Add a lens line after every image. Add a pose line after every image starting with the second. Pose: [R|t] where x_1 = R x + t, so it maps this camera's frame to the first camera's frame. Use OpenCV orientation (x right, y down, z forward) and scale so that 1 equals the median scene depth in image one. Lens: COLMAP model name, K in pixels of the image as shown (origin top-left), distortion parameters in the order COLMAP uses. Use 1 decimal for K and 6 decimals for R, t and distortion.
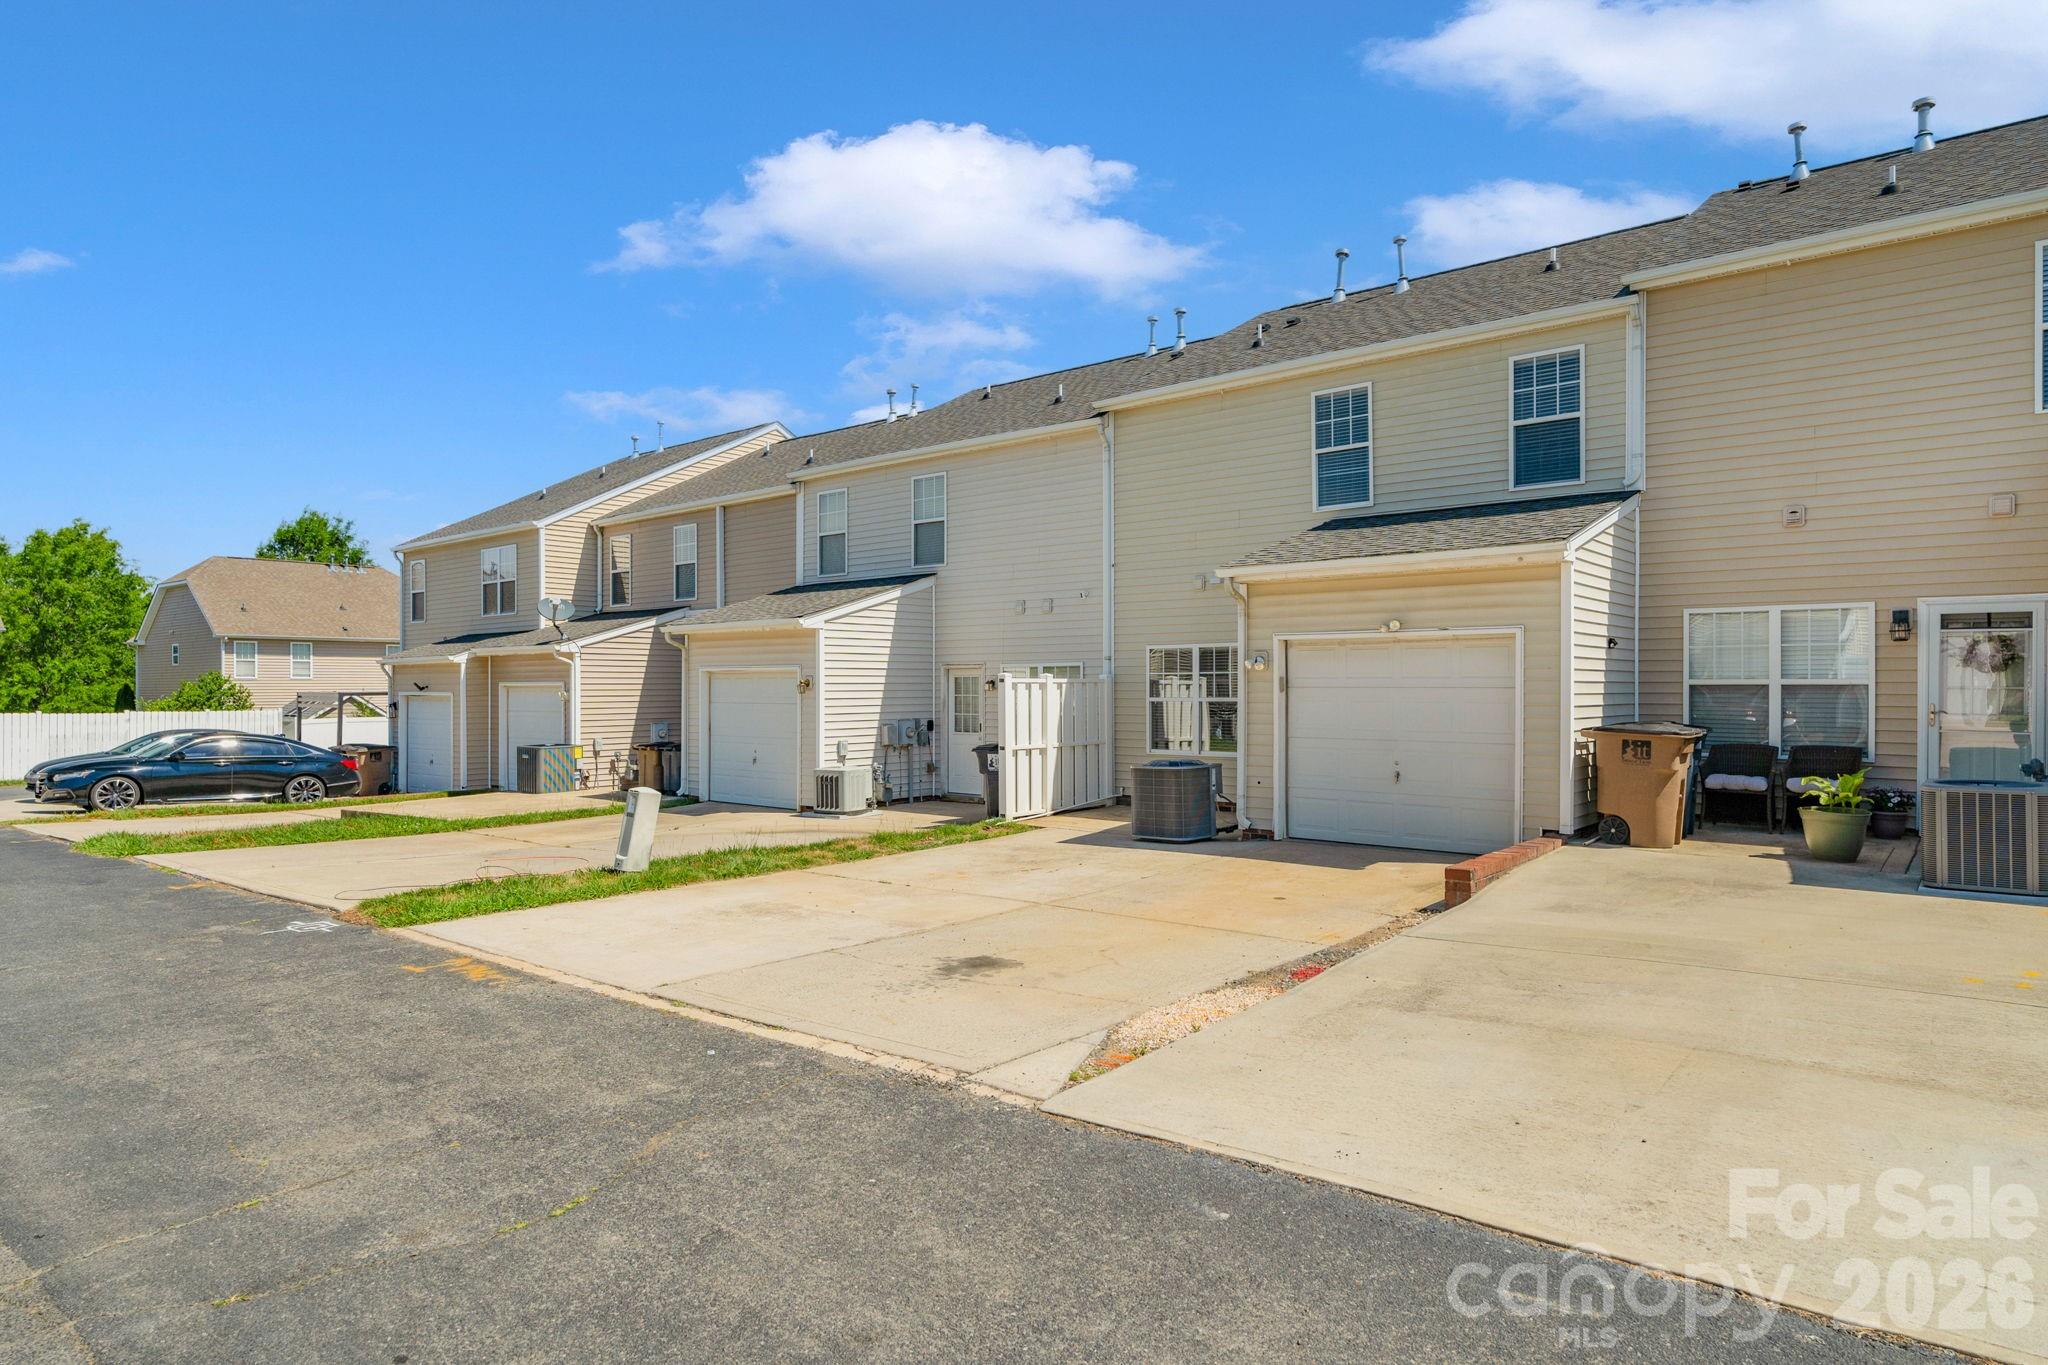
lens RADIAL K [[1164.6, 0, 1029.6], [0, 1164.6, 691.3], [0, 0, 1]] dist [0.003454, 0.000782]
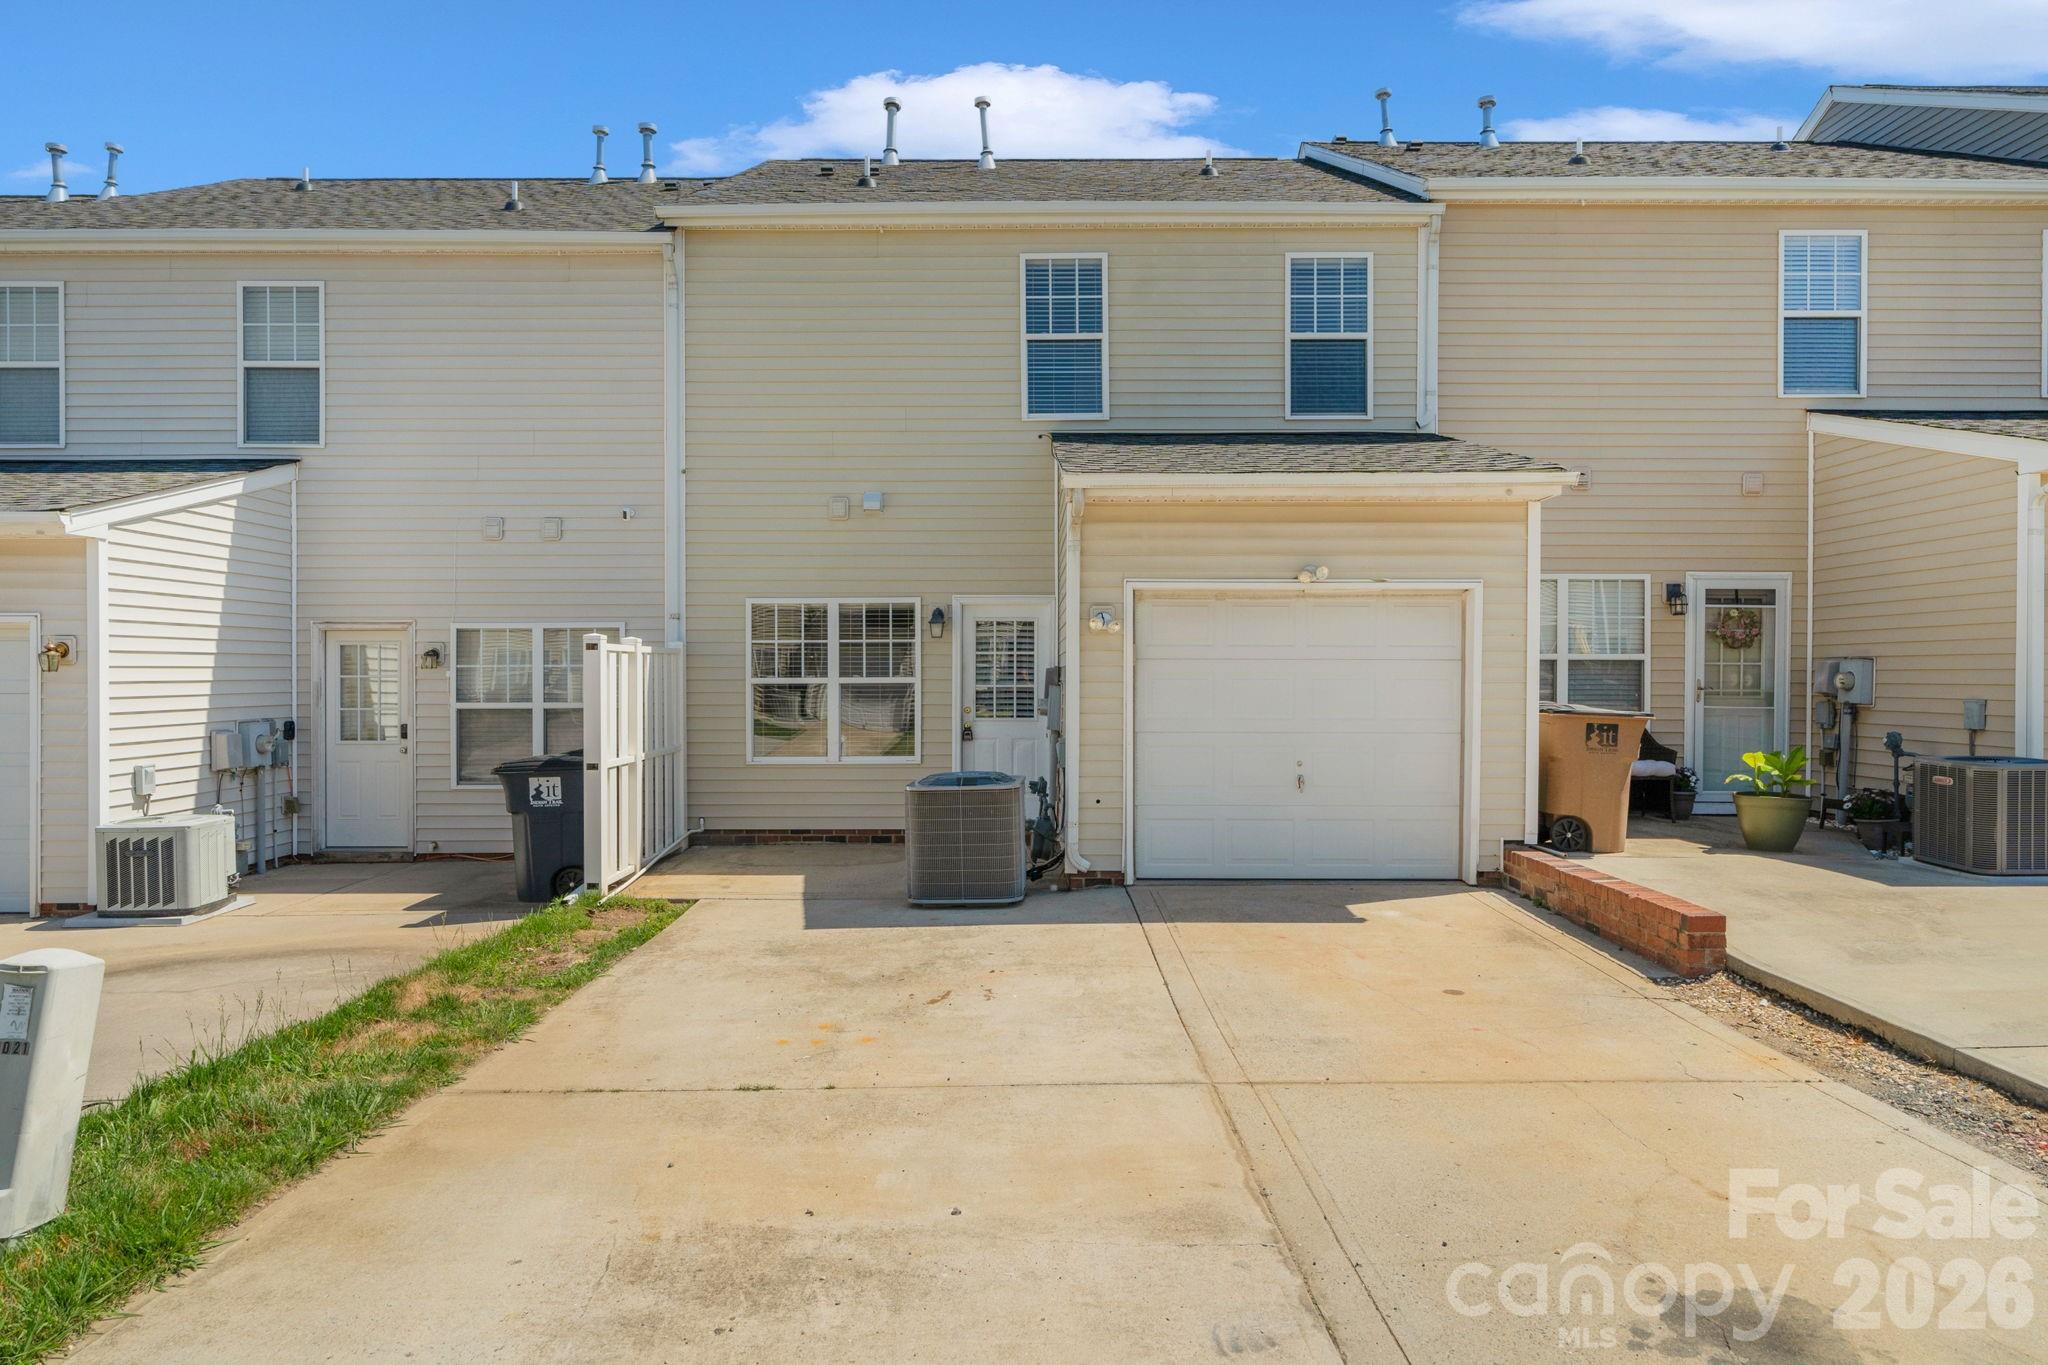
lens RADIAL K [[1228.2, 0, 1010.9], [0, 1228.2, 683.8], [0, 0, 1]] dist [-0.001611, 0.000376]
pose [[0.772553, -0.004273, 0.634936, -0.253505], [0.001892, 0.999988, 0.004428, 0.006589], [-0.634947, -0.002220, 0.772552, 0.427553]]
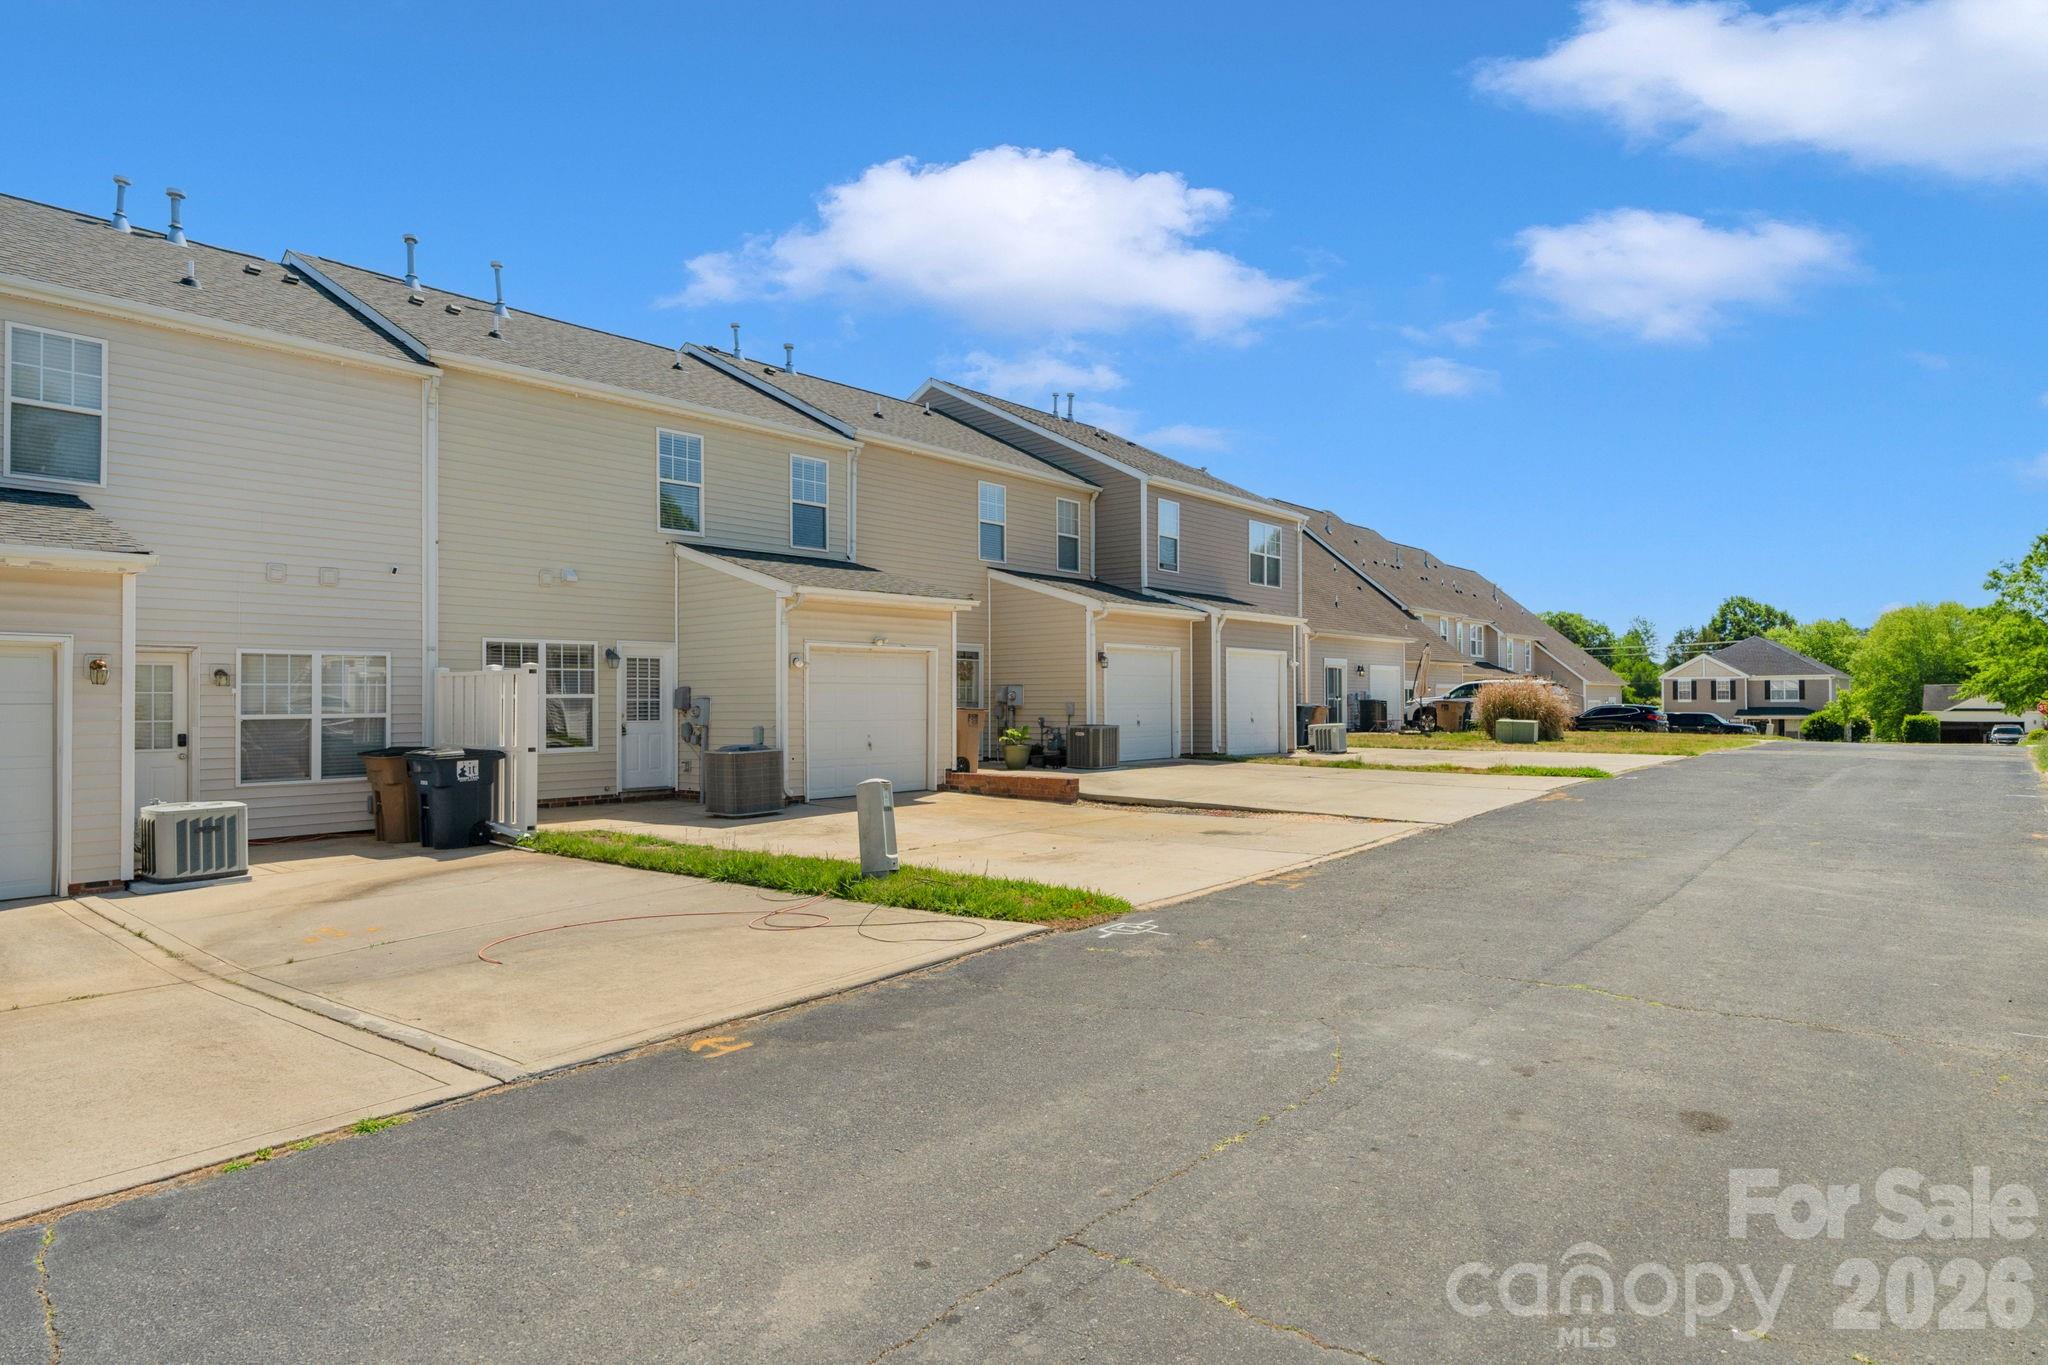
lens RADIAL K [[1164.6, 0, 1029.6], [0, 1164.6, 691.3], [0, 0, 1]] dist [0.003454, 0.000782]
pose [[0.006106, 0.009940, 0.999932, -0.920164], [0.009640, 0.999904, -0.009998, 0.018253], [-0.999935, 0.009700, 0.006010, 0.648205]]
